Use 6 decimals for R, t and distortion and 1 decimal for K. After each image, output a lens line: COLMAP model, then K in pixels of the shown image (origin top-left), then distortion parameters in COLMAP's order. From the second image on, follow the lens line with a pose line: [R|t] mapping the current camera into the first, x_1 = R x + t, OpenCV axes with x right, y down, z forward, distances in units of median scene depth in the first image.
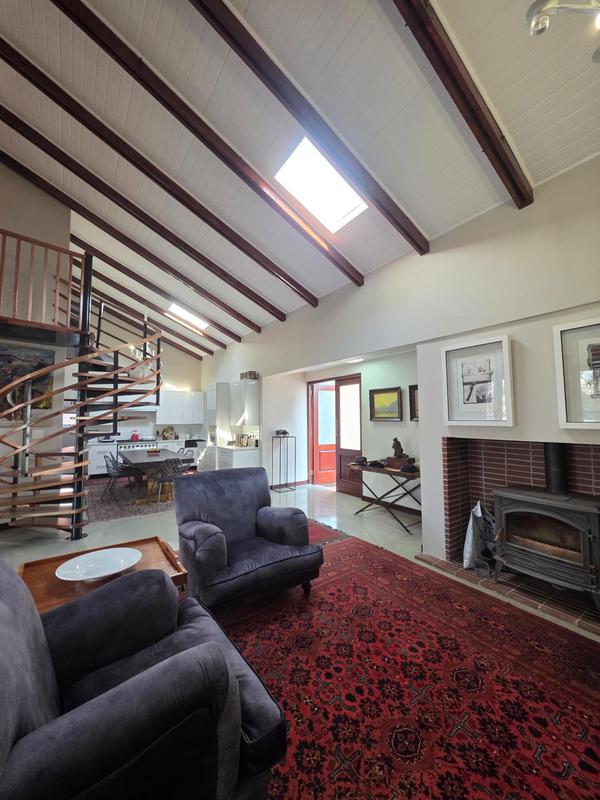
lens RADIAL K [[316.3, 0, 302.2], [0, 316.3, 399.8], [0, 0, 1]] dist [0.001064, -0.000156]
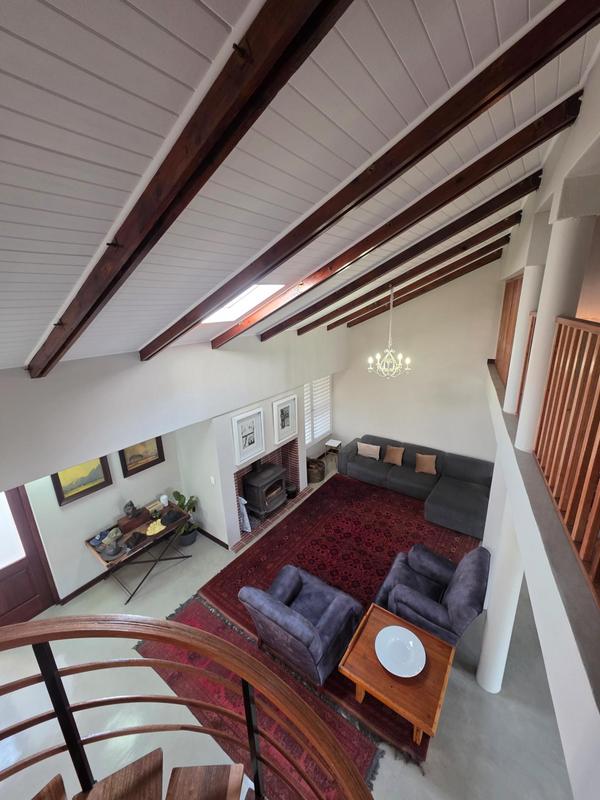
lens RADIAL K [[316.3, 0, 302.2], [0, 316.3, 399.8], [0, 0, 1]] dist [0.001064, -0.000156]
pose [[-0.321578, -0.256796, 0.911396, -1.055616], [-0.018593, 0.964050, 0.265071, -0.696020], [-0.946701, 0.068296, -0.314791, 1.248950]]
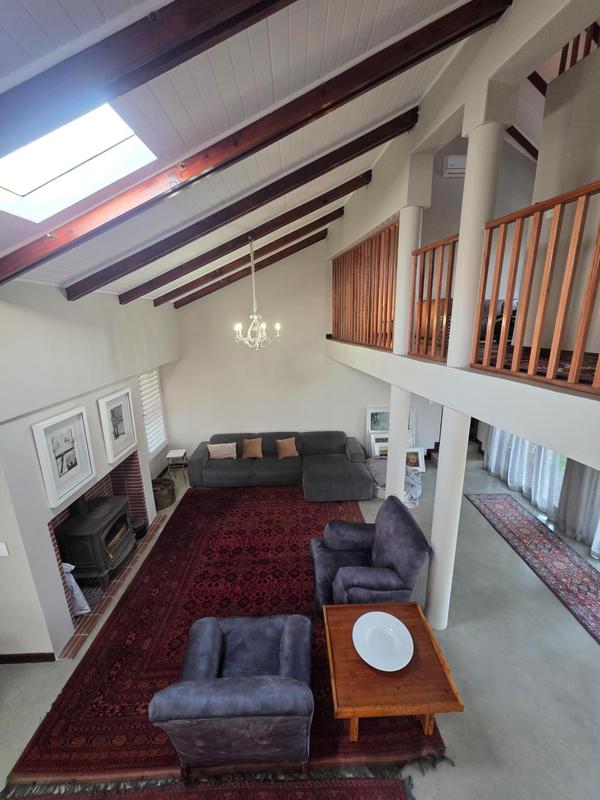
lens RADIAL K [[316.3, 0, 302.2], [0, 316.3, 399.8], [0, 0, 1]] dist [0.001064, -0.000156]
pose [[-0.829283, -0.117828, 0.546266, -0.639507], [-0.007263, 0.979709, 0.200293, -0.437736], [-0.558782, 0.162132, -0.813311, 1.380430]]
